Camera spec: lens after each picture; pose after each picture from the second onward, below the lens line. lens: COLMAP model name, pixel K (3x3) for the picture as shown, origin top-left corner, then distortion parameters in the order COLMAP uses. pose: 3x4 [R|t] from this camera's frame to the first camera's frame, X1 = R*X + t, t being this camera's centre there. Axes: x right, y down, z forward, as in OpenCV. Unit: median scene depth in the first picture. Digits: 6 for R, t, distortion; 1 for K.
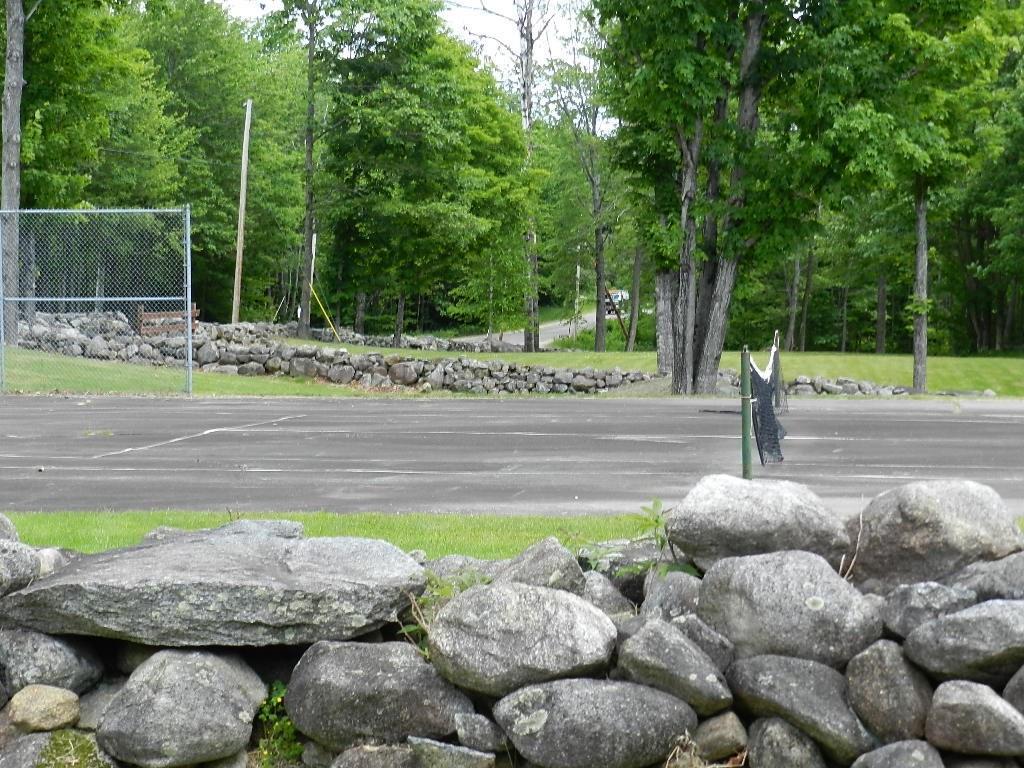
lens RADIAL K [[2013.2, 0, 512.0], [0, 2013.2, 384.0], [0, 0, 1]] dist [-0.046111, 0.238081]
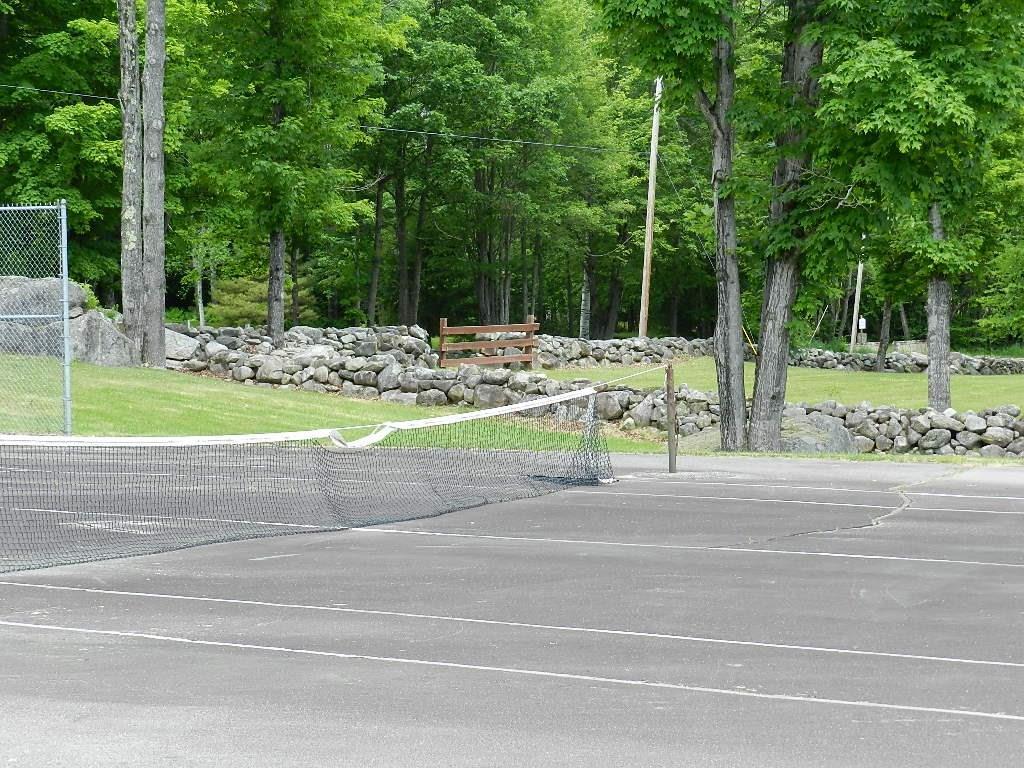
lens RADIAL K [[2269.1, 0, 512.0], [0, 2269.1, 384.0], [0, 0, 1]] dist [0.007191, -0.128678]
pose [[0.943265, 0.010931, -0.331860, 0.208447], [-0.013301, 0.999900, -0.004872, -0.008961], [0.331774, 0.009009, 0.943316, 0.134874]]
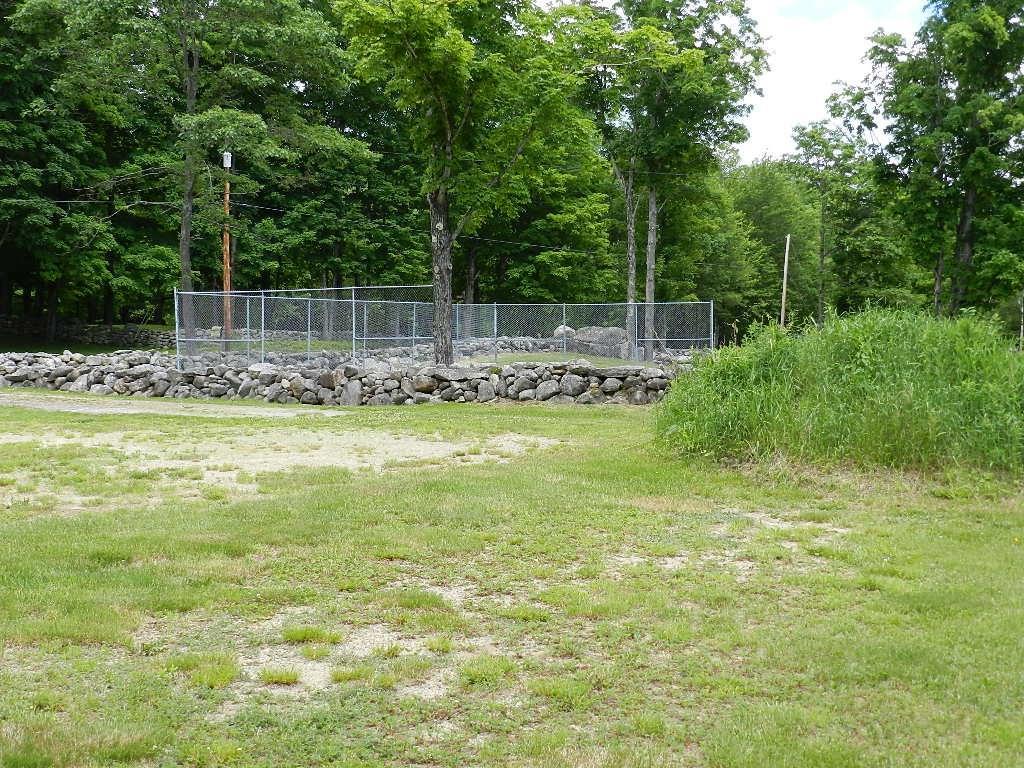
lens RADIAL K [[1379.3, 0, 512.0], [0, 1379.3, 384.0], [0, 0, 1]] dist [-0.003860, -0.007420]
pose [[0.932327, 0.009042, -0.361503, 0.141465], [-0.014696, 0.999809, -0.012892, 0.023867], [0.361317, 0.017333, 0.932282, -0.411897]]
